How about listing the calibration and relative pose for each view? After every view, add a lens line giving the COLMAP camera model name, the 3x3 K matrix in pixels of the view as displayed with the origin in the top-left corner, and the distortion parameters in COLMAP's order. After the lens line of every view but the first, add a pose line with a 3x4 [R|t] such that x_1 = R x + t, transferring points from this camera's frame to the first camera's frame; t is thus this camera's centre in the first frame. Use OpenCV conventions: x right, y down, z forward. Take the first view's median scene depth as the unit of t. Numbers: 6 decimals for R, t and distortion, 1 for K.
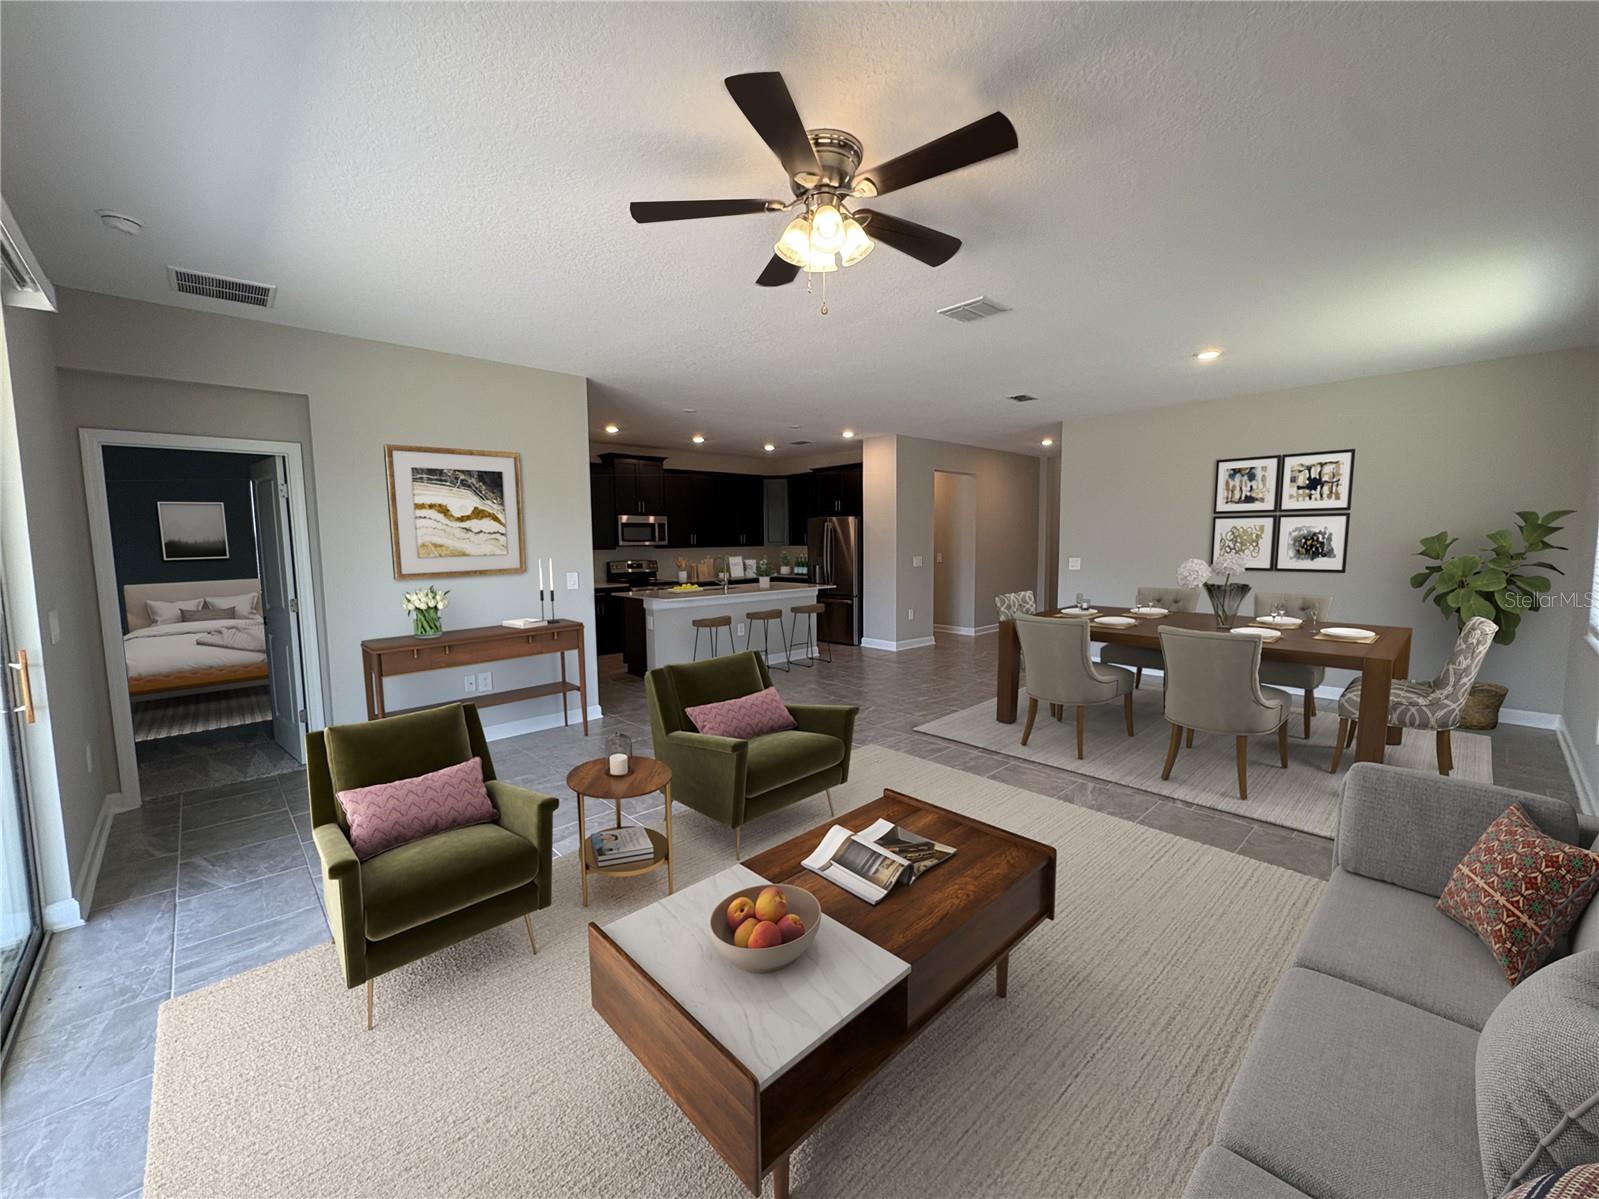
lens RADIAL K [[647.2, 0, 802.8], [0, 647.2, 600.0], [0, 0, 1]] dist [-0.000407, -0.000008]
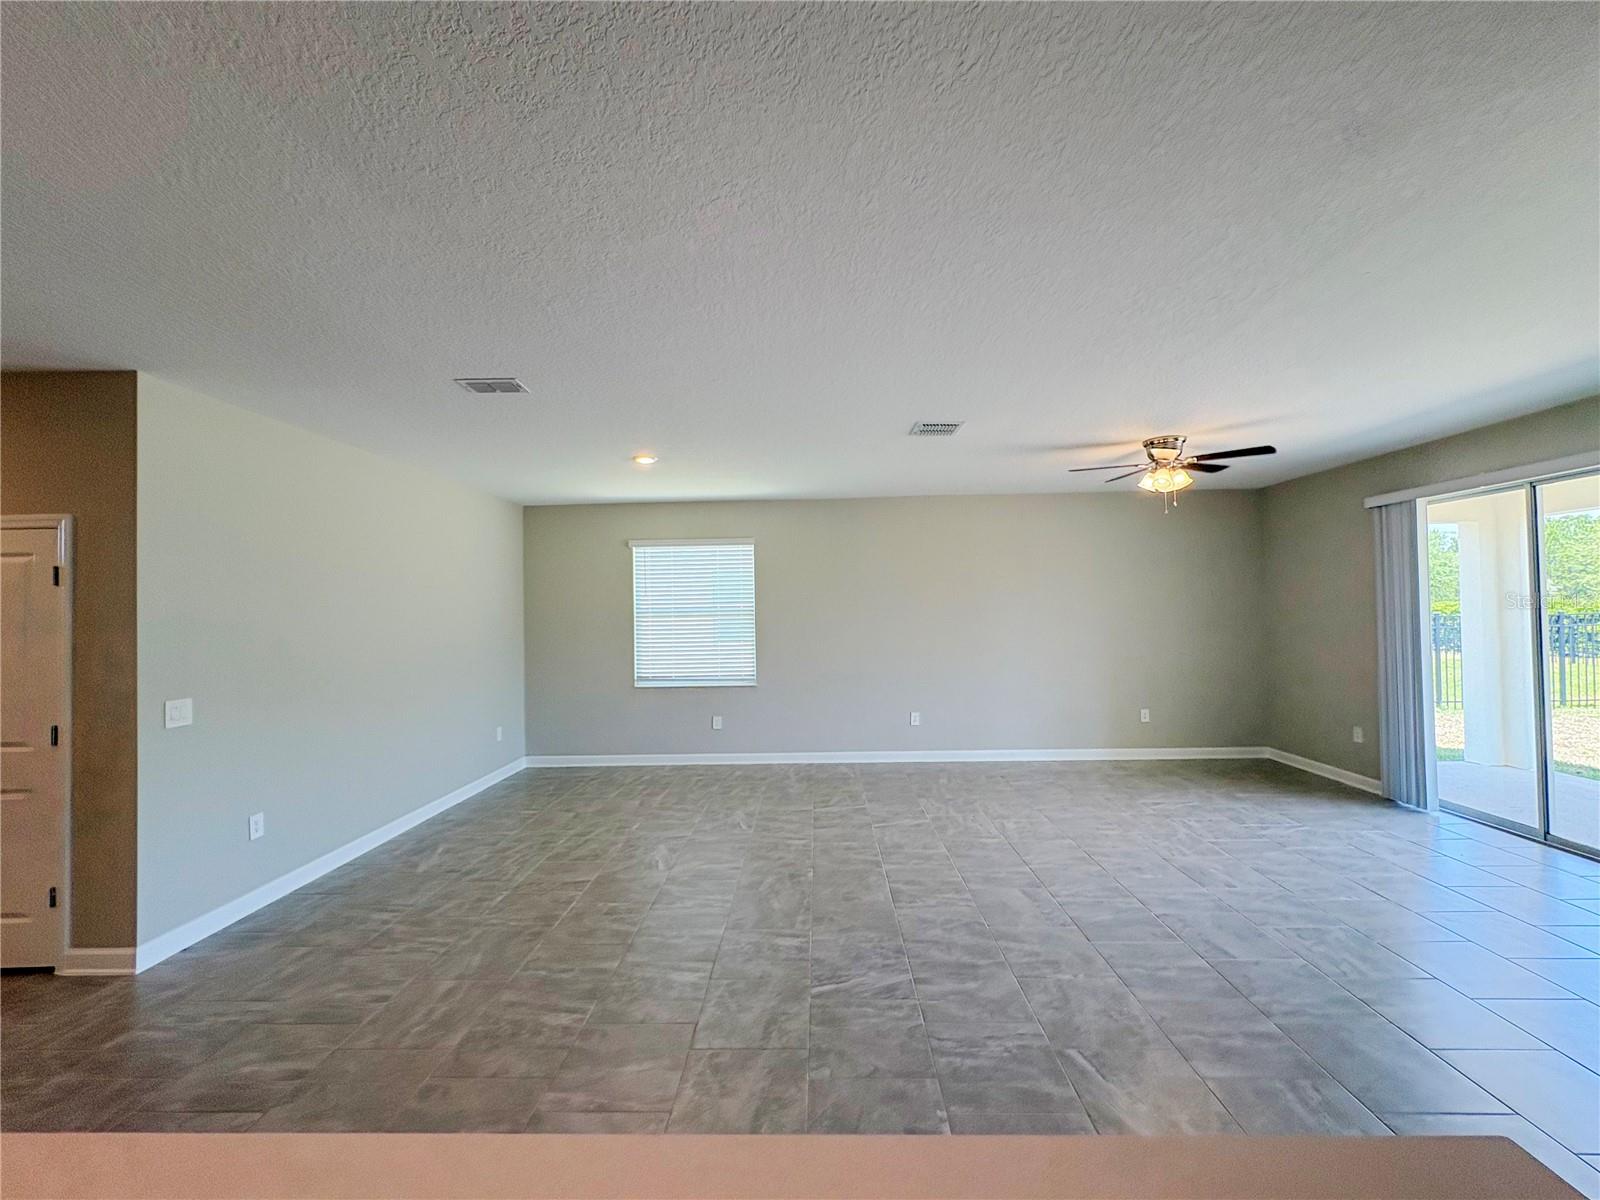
lens RADIAL K [[638.3, 0, 800.5], [0, 638.3, 599.9], [0, 0, 1]] dist [-0.001035, 0.000680]
pose [[-0.707217, 0.035858, 0.706087, -0.225732], [0.092136, 0.994870, 0.041759, -0.142113], [-0.700967, 0.094589, -0.706893, 1.294855]]
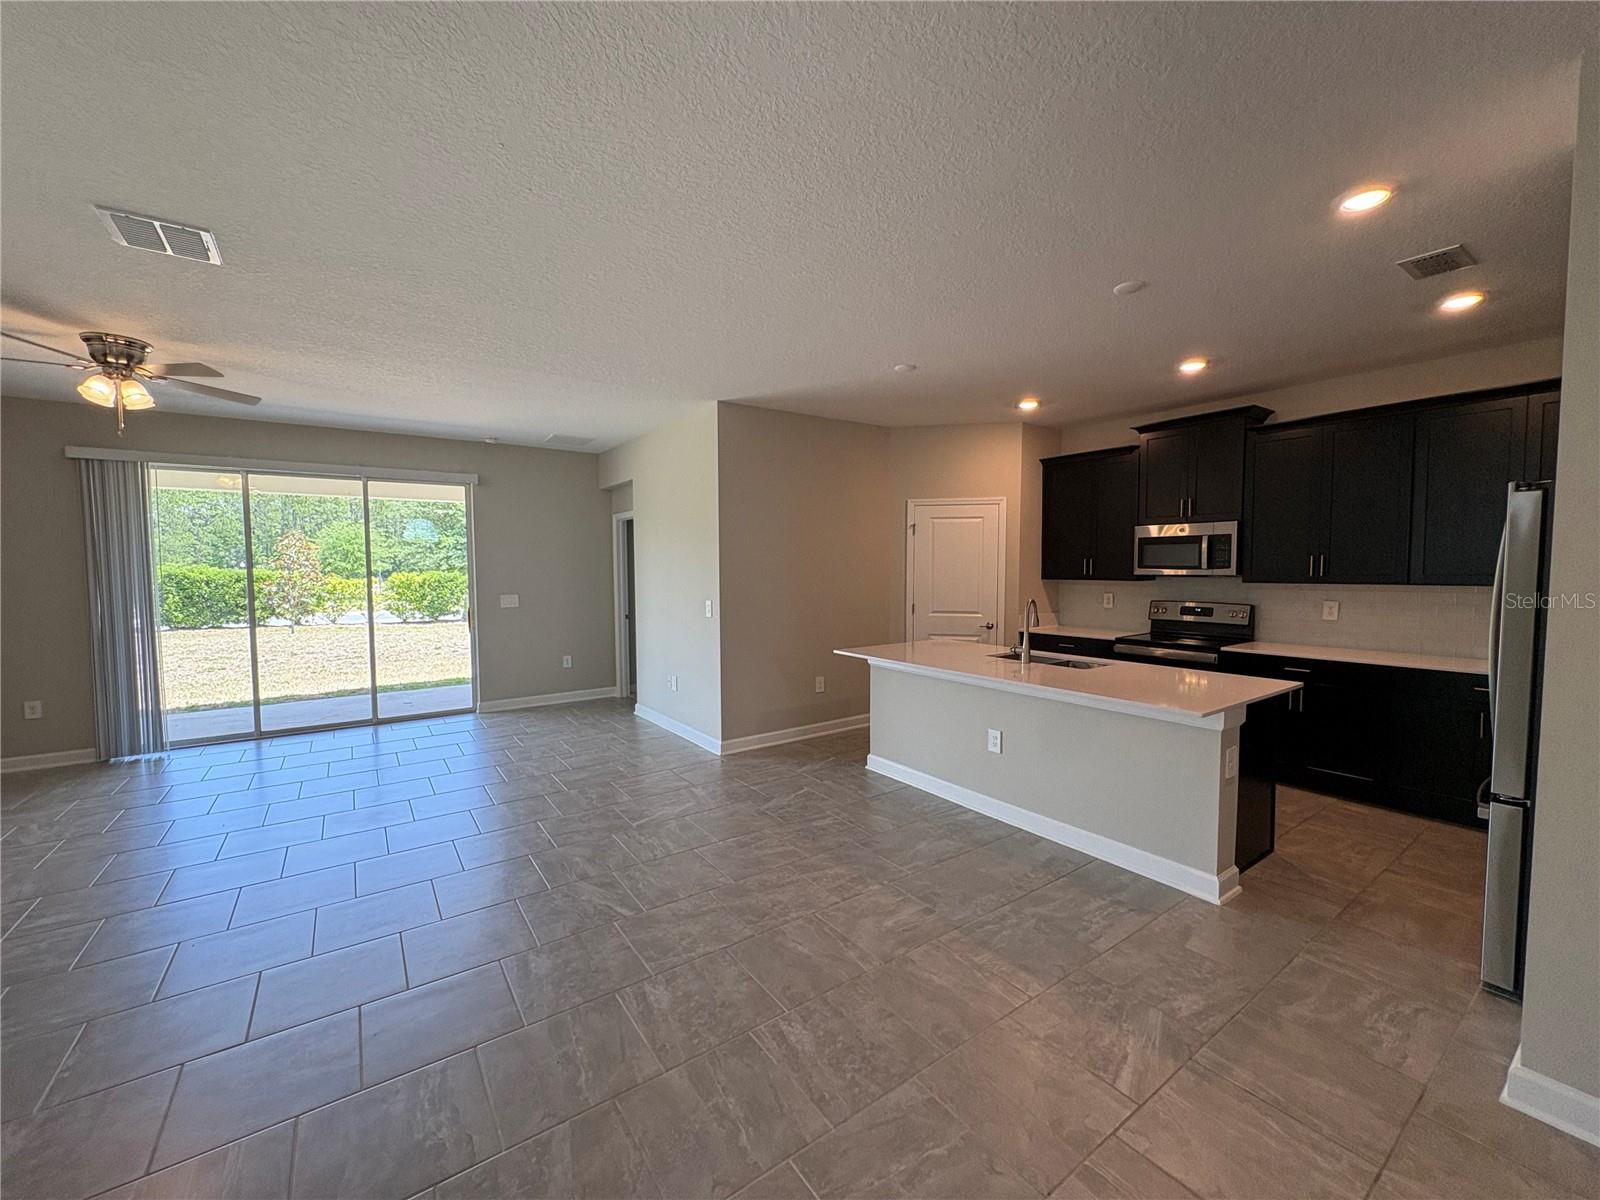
lens RADIAL K [[638.3, 0, 800.5], [0, 638.3, 599.9], [0, 0, 1]] dist [-0.001035, 0.000680]
pose [[-0.140087, 0.064297, -0.988049, 0.550661], [-0.085246, 0.993401, 0.076732, -0.120102], [0.986463, 0.094976, -0.133681, 1.152400]]
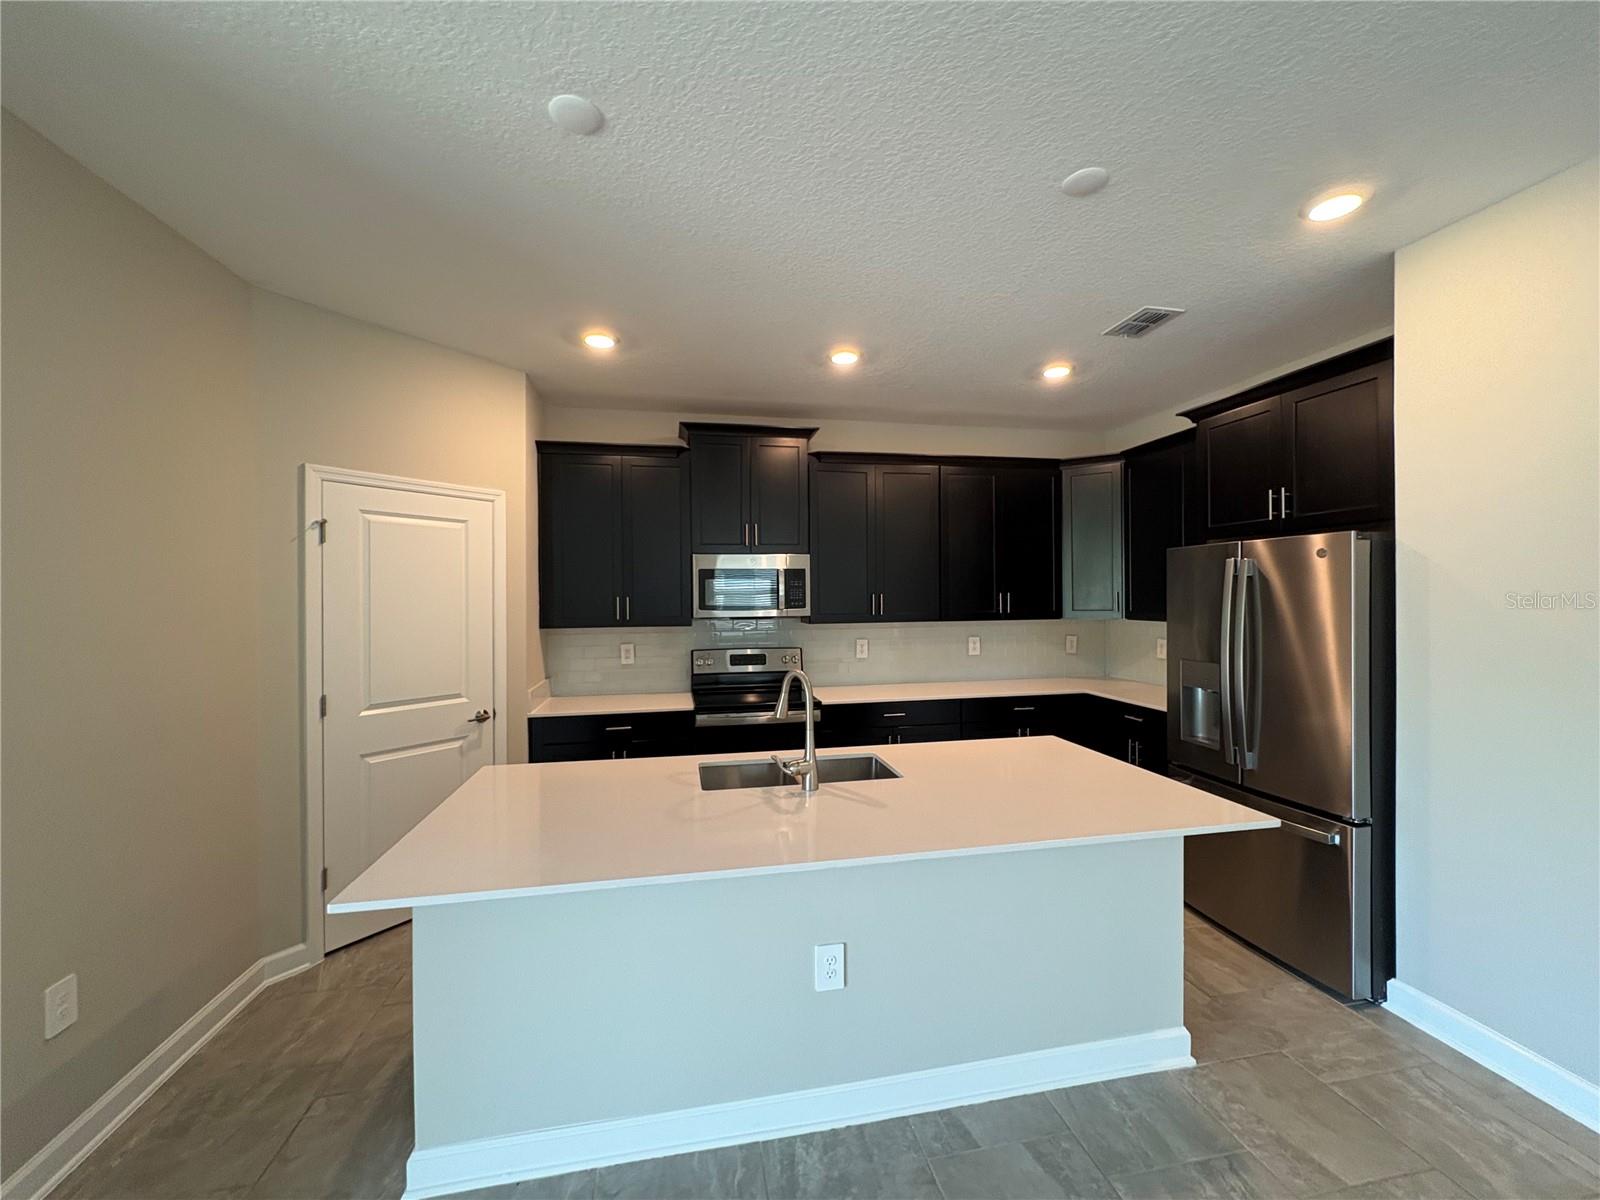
lens RADIAL K [[641.5, 0, 800.2], [0, 641.5, 598.7], [0, 0, 1]] dist [-0.000088, 0.000090]
pose [[0.845350, 0.004842, -0.534191, 0.040338], [-0.049444, 0.996376, -0.069215, -0.105159], [0.531920, 0.084923, 0.842526, 0.976943]]
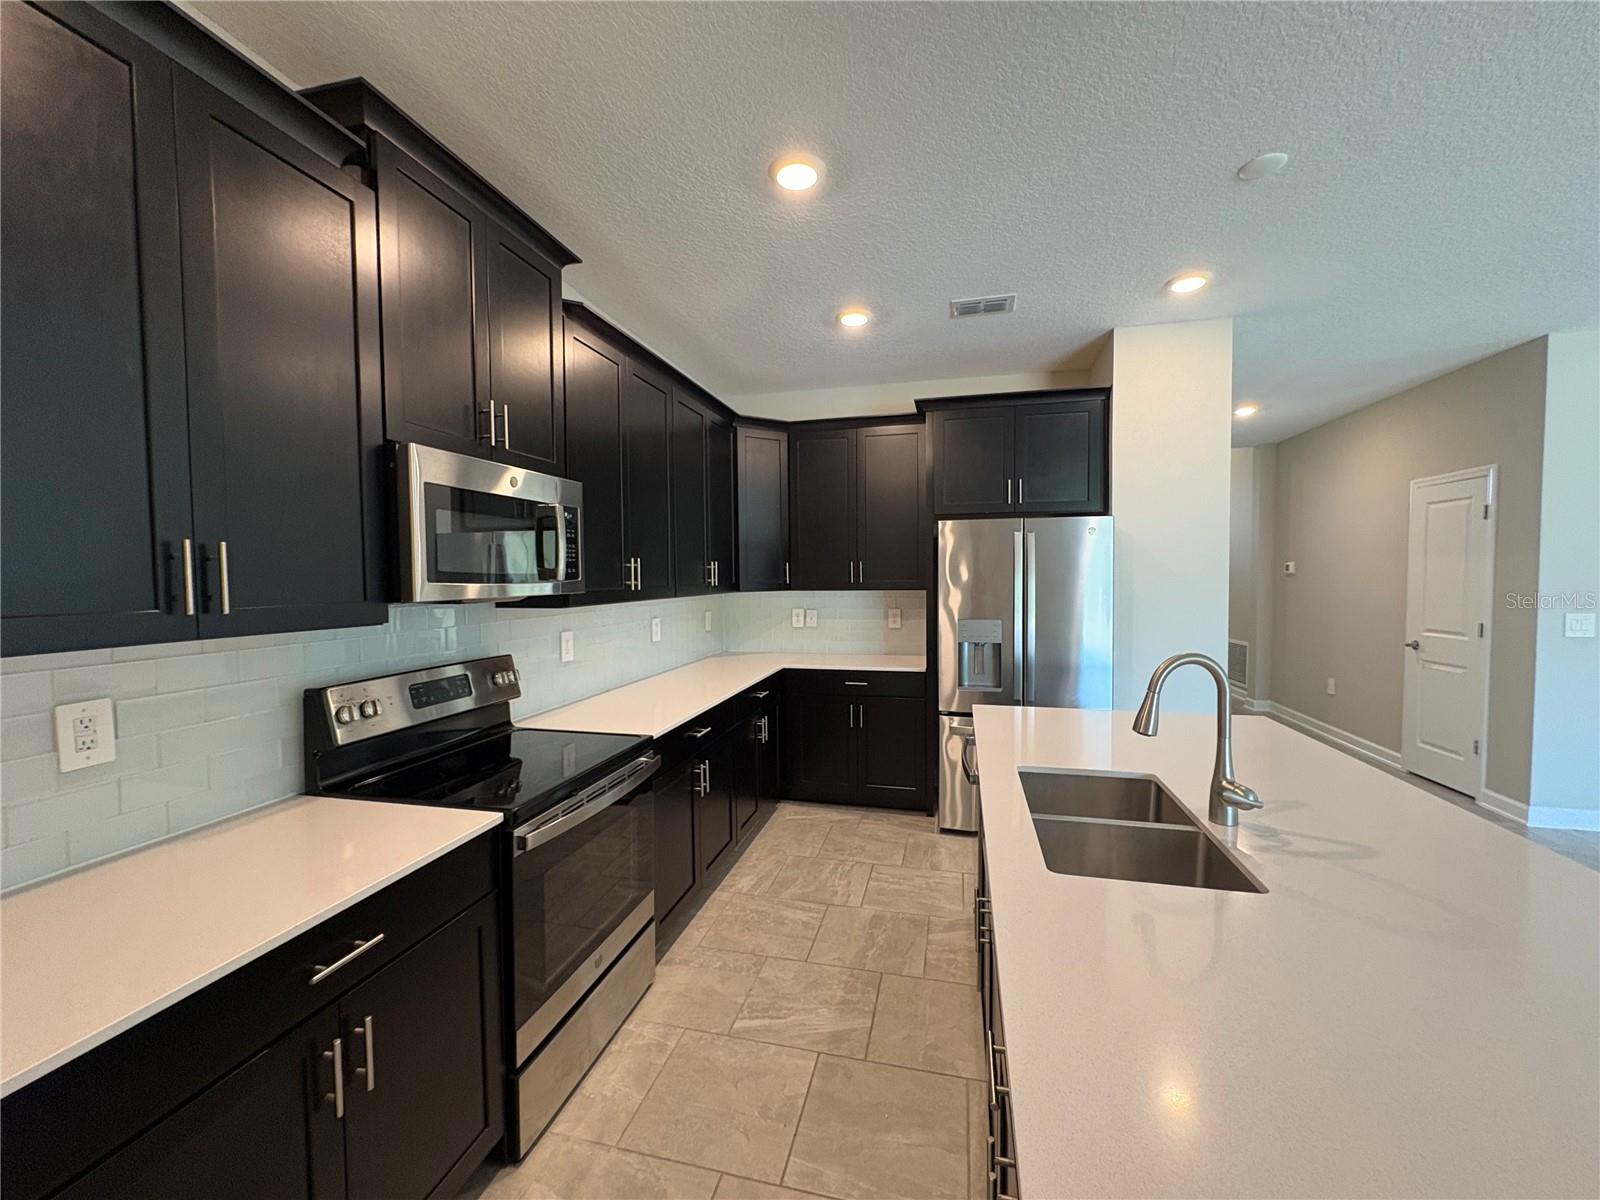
lens RADIAL K [[639.9, 0, 802.2], [0, 639.9, 603.0], [0, 0, 1]] dist [0.000379, -0.000007]
pose [[0.839908, -0.021175, 0.542316, -0.434946], [0.050319, 0.997973, -0.038963, -0.107350], [-0.540392, 0.060014, 0.839271, 1.175559]]
